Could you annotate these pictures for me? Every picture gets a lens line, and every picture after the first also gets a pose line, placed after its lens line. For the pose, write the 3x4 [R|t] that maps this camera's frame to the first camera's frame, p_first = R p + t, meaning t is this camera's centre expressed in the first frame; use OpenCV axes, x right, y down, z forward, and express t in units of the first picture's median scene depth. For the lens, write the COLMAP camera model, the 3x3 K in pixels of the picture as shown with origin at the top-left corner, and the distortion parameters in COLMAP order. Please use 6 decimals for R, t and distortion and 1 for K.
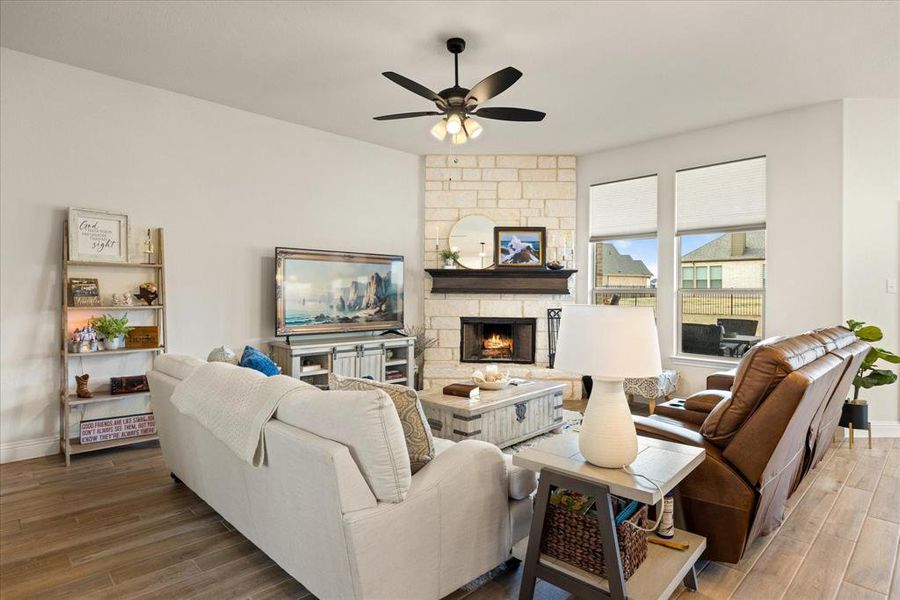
lens RADIAL K [[479.9, 0, 447.9], [0, 479.9, 293.0], [0, 0, 1]] dist [-0.006404, -0.001199]
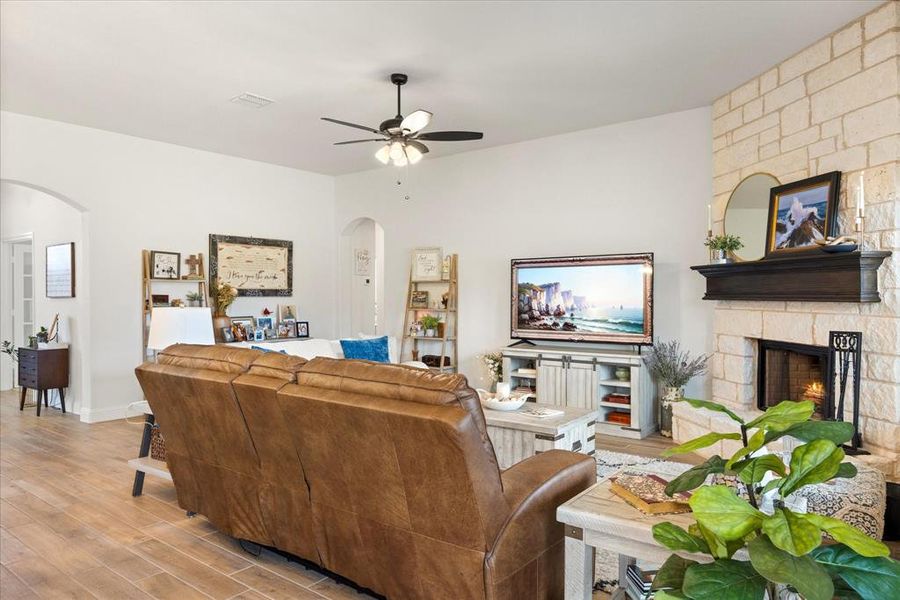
lens RADIAL K [[602.4, 0, 448.0], [0, 602.4, 303.8], [0, 0, 1]] dist [-0.021576, 0.000420]
pose [[0.126306, 0.008487, -0.991955, 0.787496], [0.004943, 0.999946, 0.009185, -0.003922], [0.991979, -0.006064, 0.126257, 0.512448]]
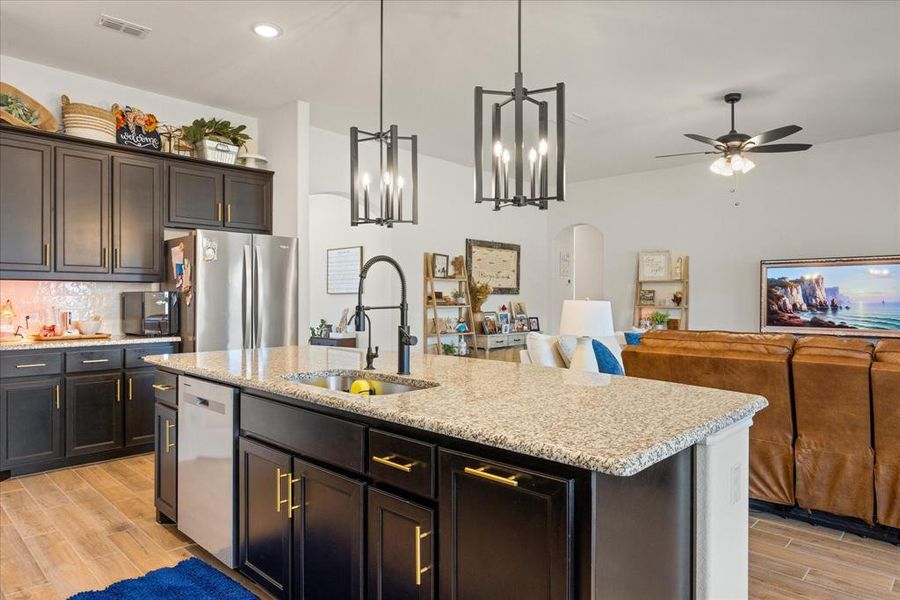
lens RADIAL K [[564.8, 0, 447.7], [0, 564.8, 298.4], [0, 0, 1]] dist [0.019883, 0.002931]
pose [[0.035393, -0.002771, -0.999370, 0.811795], [-0.000491, 0.999996, -0.002790, 0.004062], [0.999373, 0.000590, 0.035391, 0.111725]]
